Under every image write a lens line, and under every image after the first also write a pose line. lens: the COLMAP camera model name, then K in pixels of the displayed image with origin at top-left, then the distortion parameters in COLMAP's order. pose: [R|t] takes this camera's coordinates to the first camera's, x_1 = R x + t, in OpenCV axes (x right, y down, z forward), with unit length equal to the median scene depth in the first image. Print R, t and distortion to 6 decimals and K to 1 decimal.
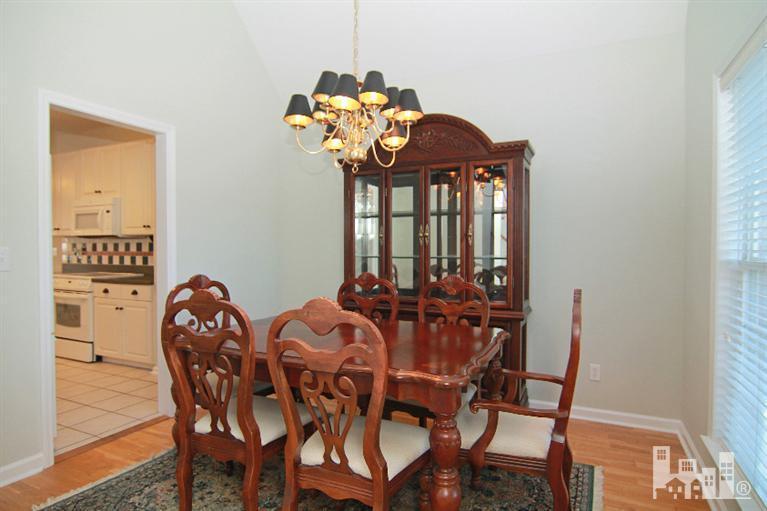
lens RADIAL K [[441.9, 0, 383.5], [0, 441.9, 255.5], [0, 0, 1]] dist [-0.005785, -0.001684]
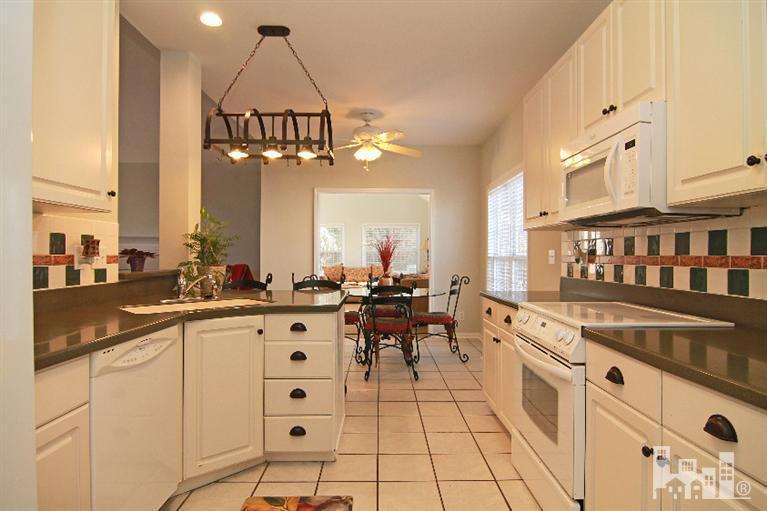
lens RADIAL K [[441.9, 0, 383.5], [0, 441.9, 255.5], [0, 0, 1]] dist [-0.005785, -0.001684]
pose [[0.447904, -0.001044, -0.894081, -0.371405], [-0.015382, 0.999842, -0.008873, -0.001564], [0.893949, 0.017727, 0.447818, 0.624181]]
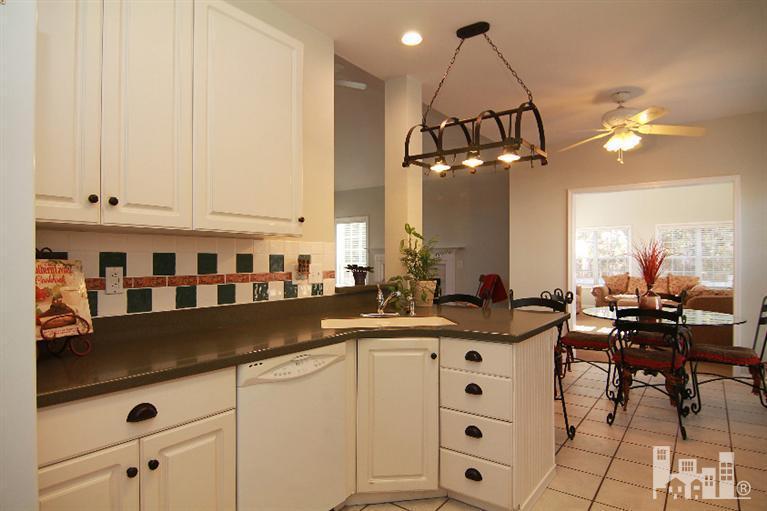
lens RADIAL K [[441.9, 0, 383.5], [0, 441.9, 255.5], [0, 0, 1]] dist [-0.005785, -0.001684]
pose [[-0.176744, -0.012760, -0.984174, -0.407489], [-0.013645, 0.999852, -0.010513, -0.017067], [0.984162, 0.011571, -0.176892, 0.744756]]
